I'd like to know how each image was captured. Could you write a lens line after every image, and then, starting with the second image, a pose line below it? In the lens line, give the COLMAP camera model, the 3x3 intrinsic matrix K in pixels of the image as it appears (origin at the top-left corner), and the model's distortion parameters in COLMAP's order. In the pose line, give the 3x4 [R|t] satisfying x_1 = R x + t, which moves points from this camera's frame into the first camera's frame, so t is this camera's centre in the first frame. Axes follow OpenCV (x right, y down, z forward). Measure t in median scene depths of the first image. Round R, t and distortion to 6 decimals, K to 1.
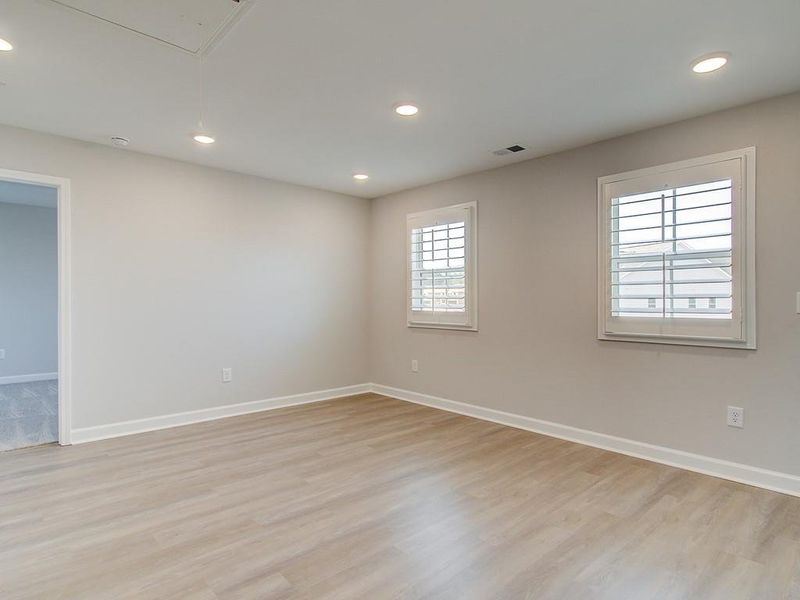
lens RADIAL K [[429.0, 0, 402.5], [0, 429.0, 297.6], [0, 0, 1]] dist [-0.000913, -0.000778]
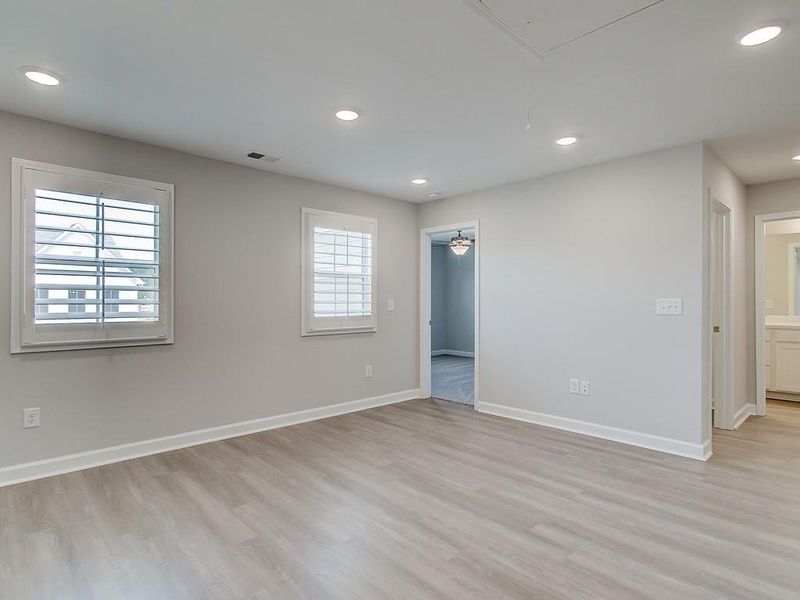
lens RADIAL K [[415.6, 0, 400.0], [0, 415.6, 300.0], [0, 0, 1]] dist [-0.073493, 0.043463]
pose [[0.026246, 0.010750, 0.999598, -0.741911], [0.005230, 0.999927, -0.010891, 0.006914], [-0.999642, 0.005514, 0.026188, 0.687998]]
